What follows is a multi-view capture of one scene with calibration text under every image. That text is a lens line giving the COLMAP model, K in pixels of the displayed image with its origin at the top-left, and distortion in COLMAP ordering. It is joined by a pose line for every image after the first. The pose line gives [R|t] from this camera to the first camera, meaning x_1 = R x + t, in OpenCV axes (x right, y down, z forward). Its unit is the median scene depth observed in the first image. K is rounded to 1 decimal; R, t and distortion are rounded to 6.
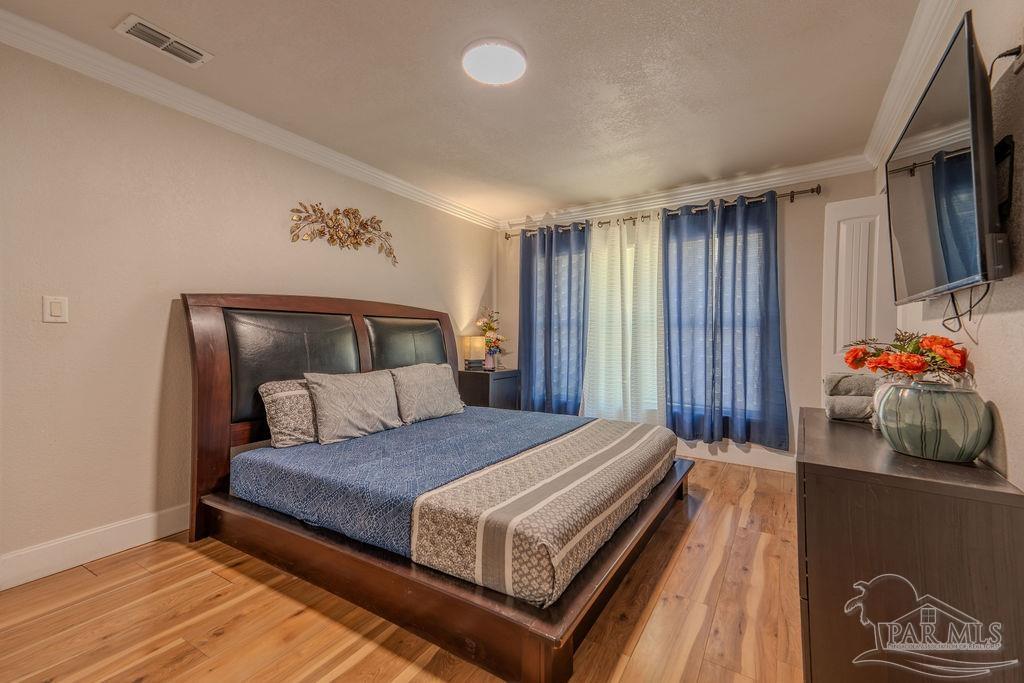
lens RADIAL K [[440.3, 0, 509.5], [0, 440.3, 346.1], [0, 0, 1]] dist [0.071919, -0.000010]
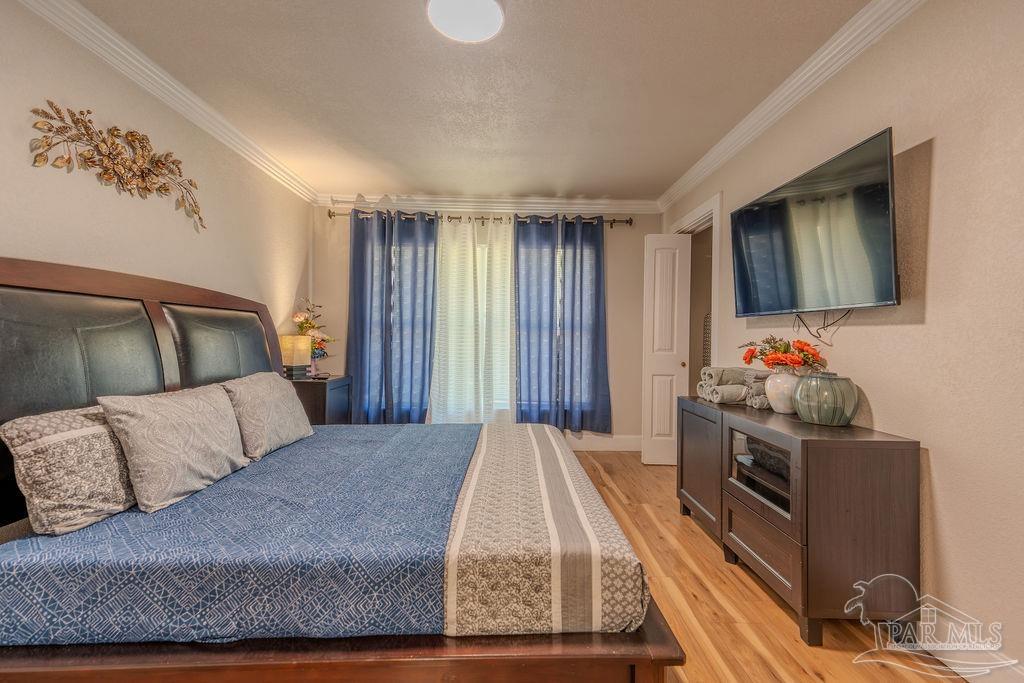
lens RADIAL K [[452.3, 0, 516.4], [0, 452.3, 345.1], [0, 0, 1]] dist [0.026946, -0.000266]
pose [[0.822540, -0.002205, 0.568703, -0.283881], [0.003785, 0.999992, -0.001598, -0.003402], [-0.568695, 0.003467, 0.822541, 0.154881]]
